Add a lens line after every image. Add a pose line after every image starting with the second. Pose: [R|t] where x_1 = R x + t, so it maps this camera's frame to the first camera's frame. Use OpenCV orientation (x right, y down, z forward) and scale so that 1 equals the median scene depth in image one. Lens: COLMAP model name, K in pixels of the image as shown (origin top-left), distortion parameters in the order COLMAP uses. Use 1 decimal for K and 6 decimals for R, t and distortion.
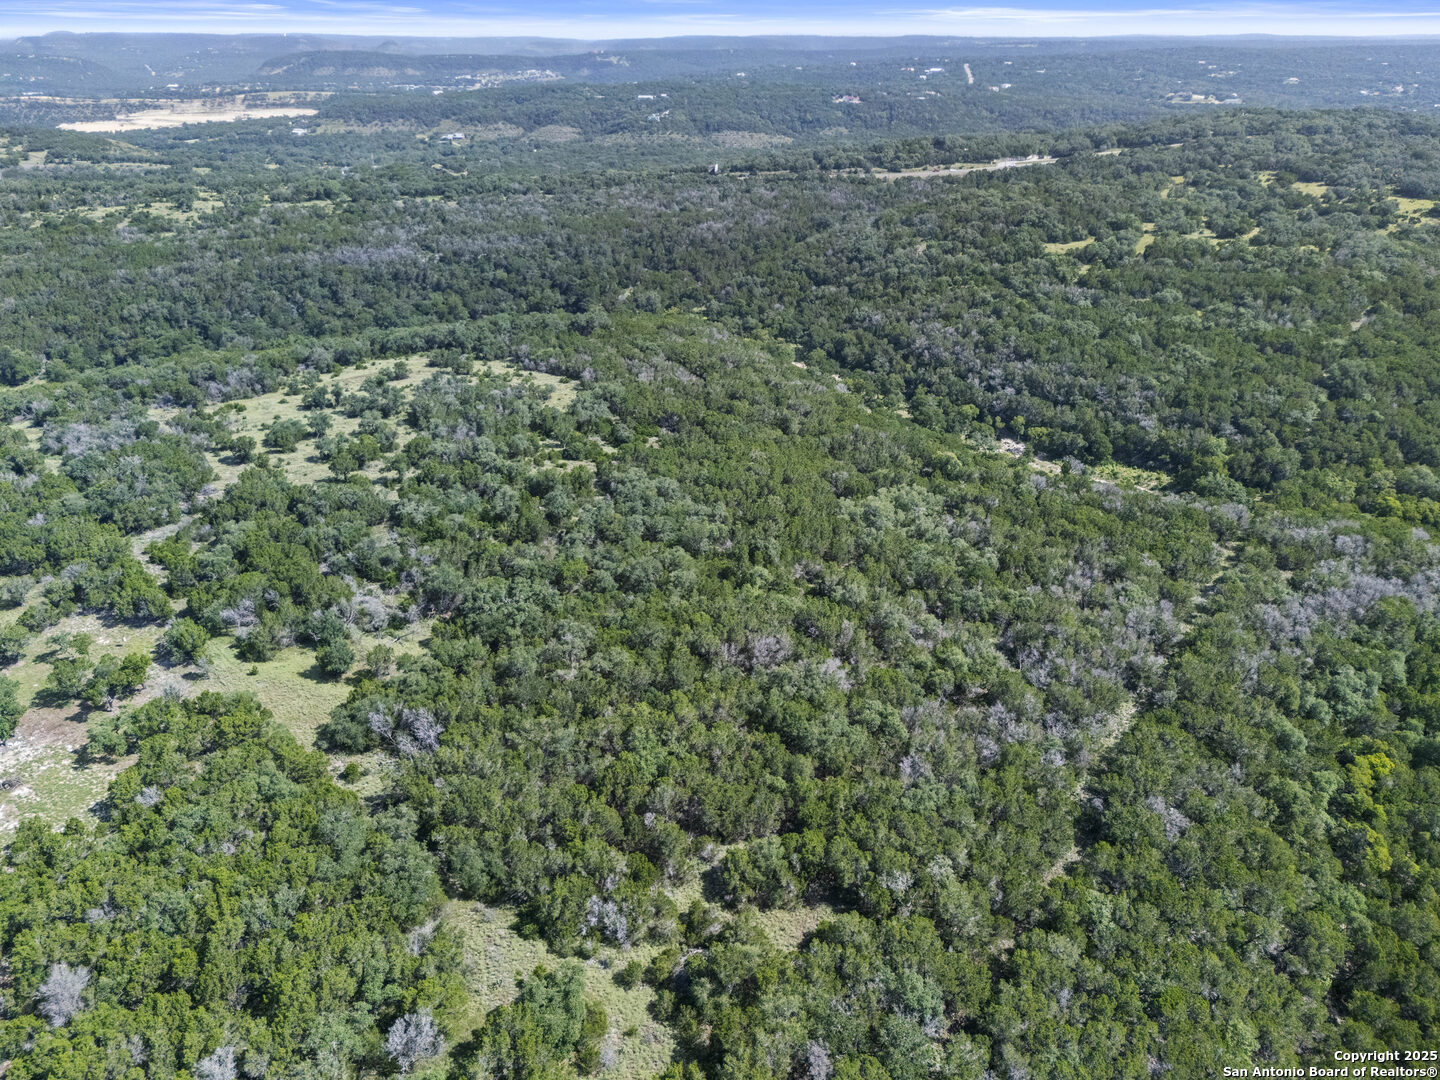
lens RADIAL K [[1058.0, 0, 726.7], [0, 1058.0, 536.0], [0, 0, 1]] dist [0.066720, -0.058103]
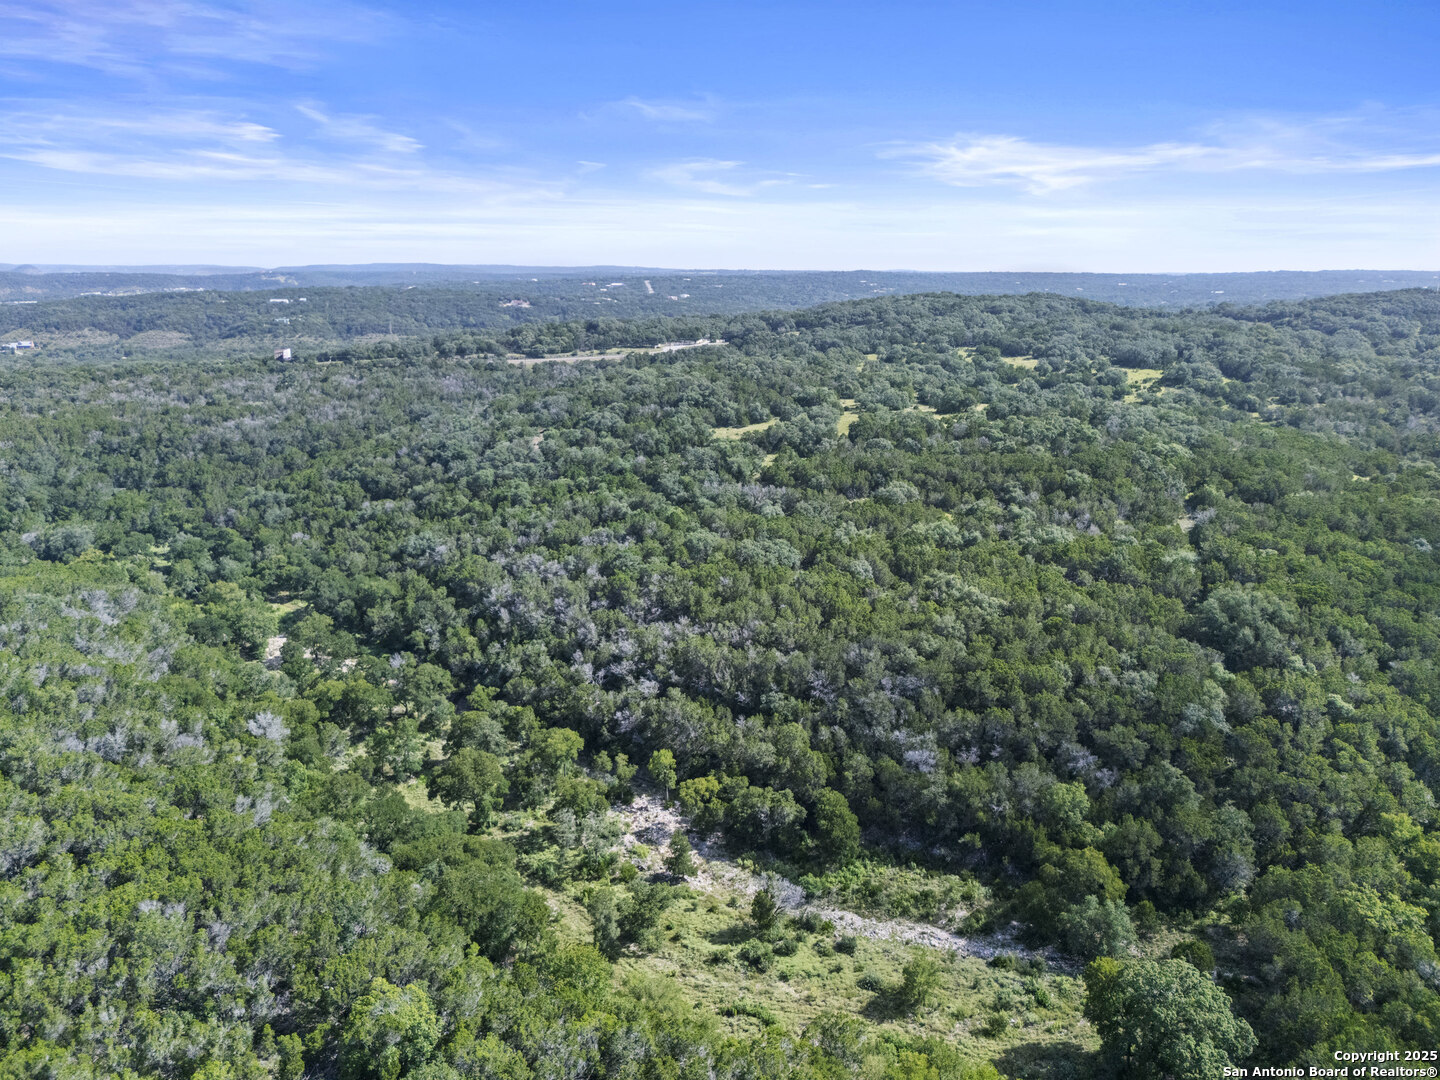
lens RADIAL K [[1063.8, 0, 720.0], [0, 1063.8, 540.0], [0, 0, 1]] dist [0.077399, -0.068777]
pose [[0.967128, -0.060276, 0.247041, 0.173598], [0.106217, 0.978446, -0.177091, -0.108455], [-0.231042, 0.197510, 0.952685, 0.483456]]
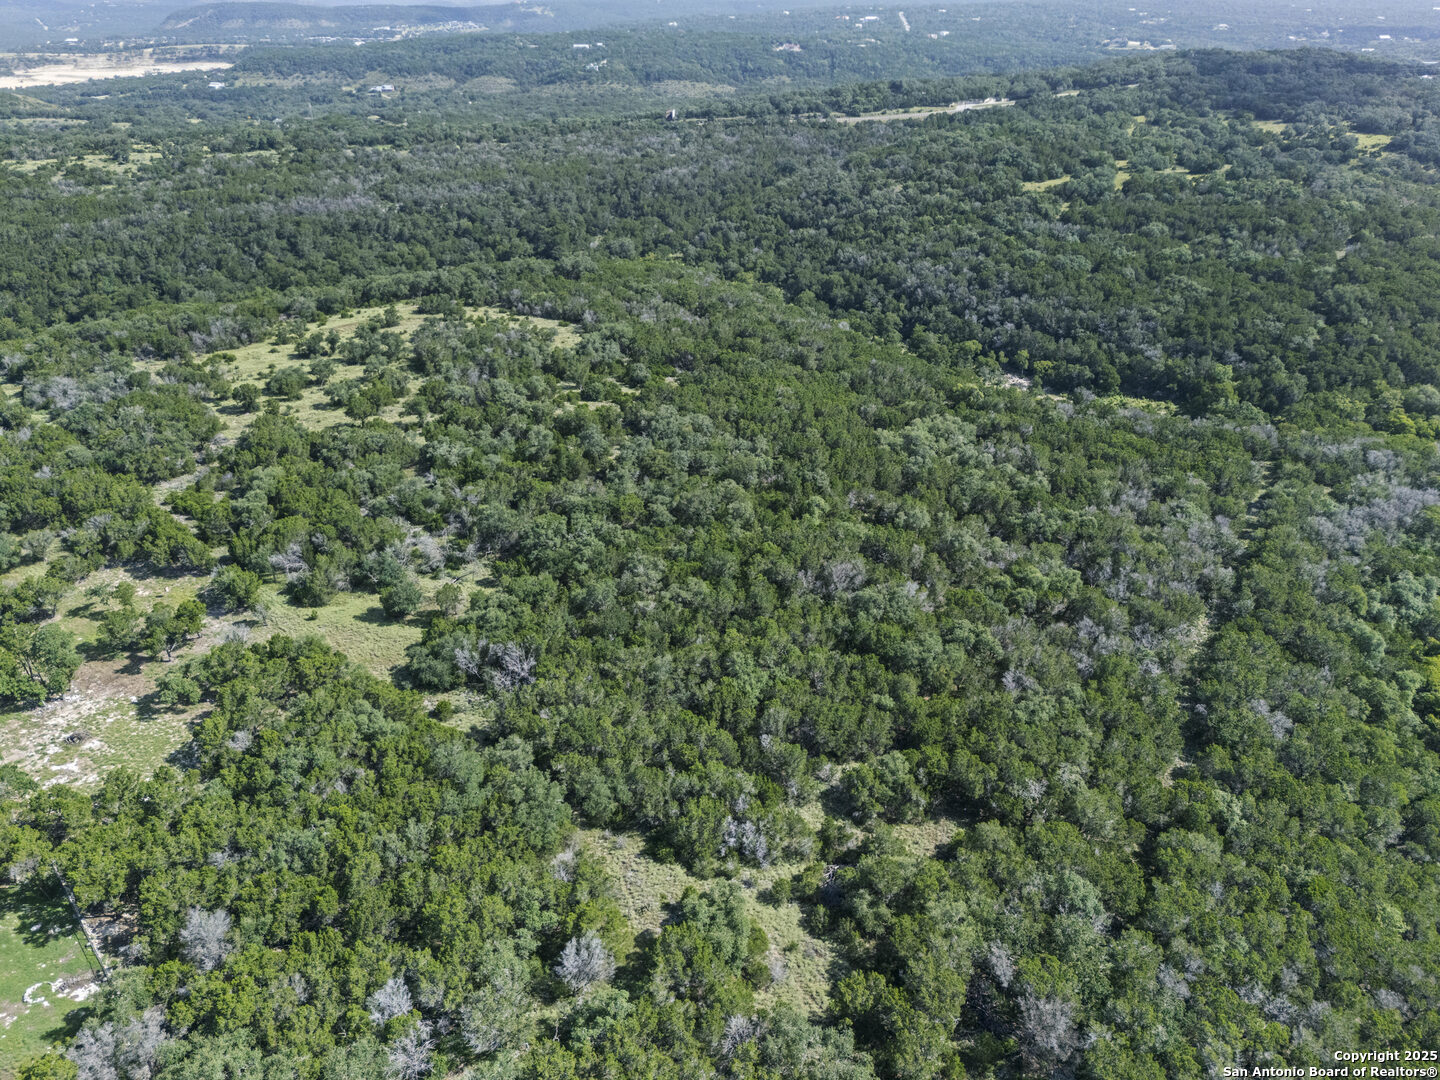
lens RADIAL K [[1066.8, 0, 726.5], [0, 1066.8, 527.9], [0, 0, 1]] dist [0.072347, -0.066578]
pose [[0.997828, -0.033359, 0.056808, -0.059203], [0.031850, 0.999121, 0.027270, 0.015687], [-0.057668, -0.025402, 0.998013, 0.008692]]
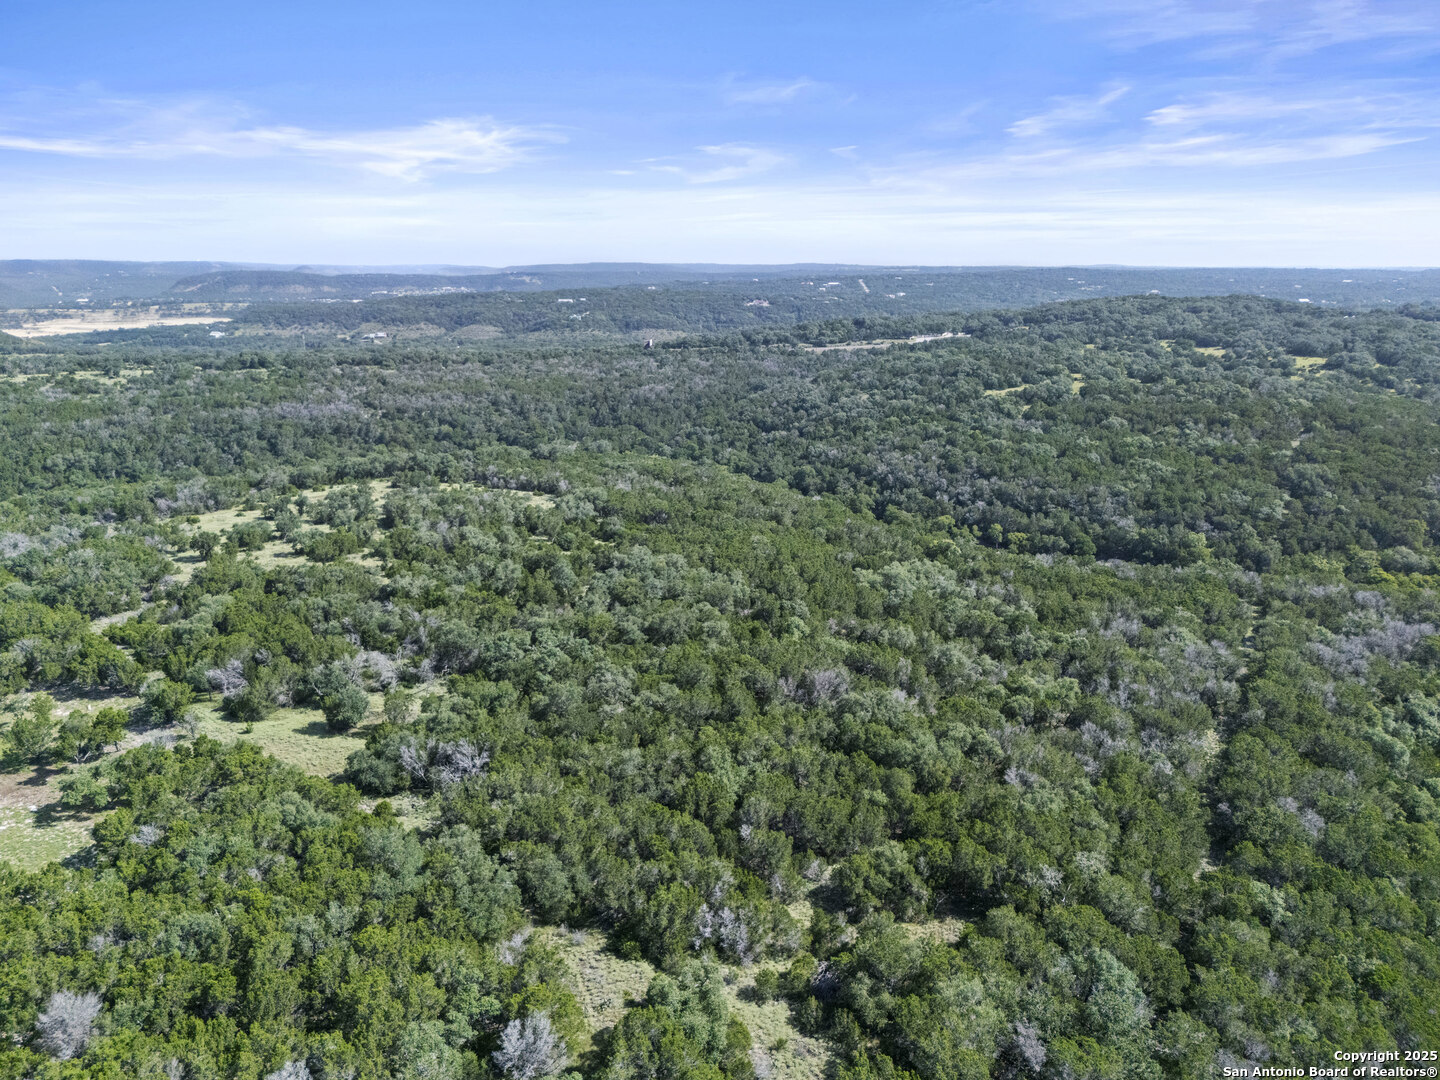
lens RADIAL K [[1066.8, 0, 726.5], [0, 1066.8, 527.9], [0, 0, 1]] dist [0.072347, -0.066578]
pose [[0.996029, -0.021343, 0.086438, -0.059448], [0.038006, 0.979867, -0.196001, 0.072530], [-0.080514, 0.198508, 0.976787, 0.035396]]
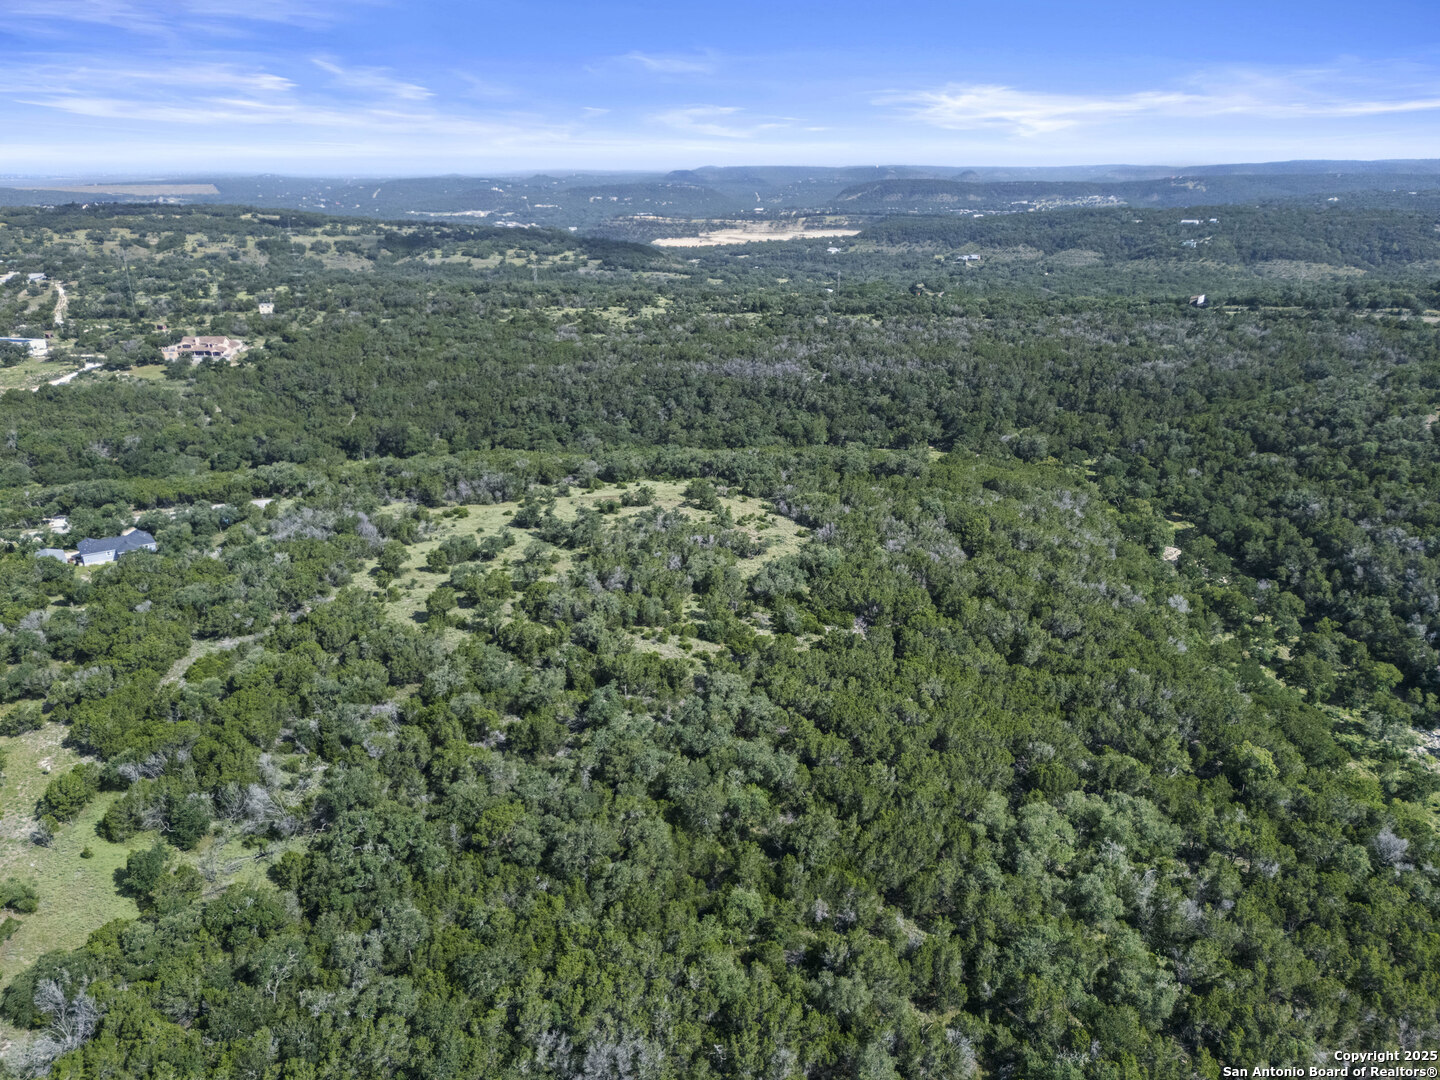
lens RADIAL K [[1066.8, 0, 726.5], [0, 1066.8, 527.9], [0, 0, 1]] dist [0.072347, -0.066578]
pose [[0.876627, 0.151505, -0.456696, 0.155456], [-0.201933, 0.977346, -0.063383, -0.076701], [0.436747, 0.147785, 0.887362, 0.206356]]
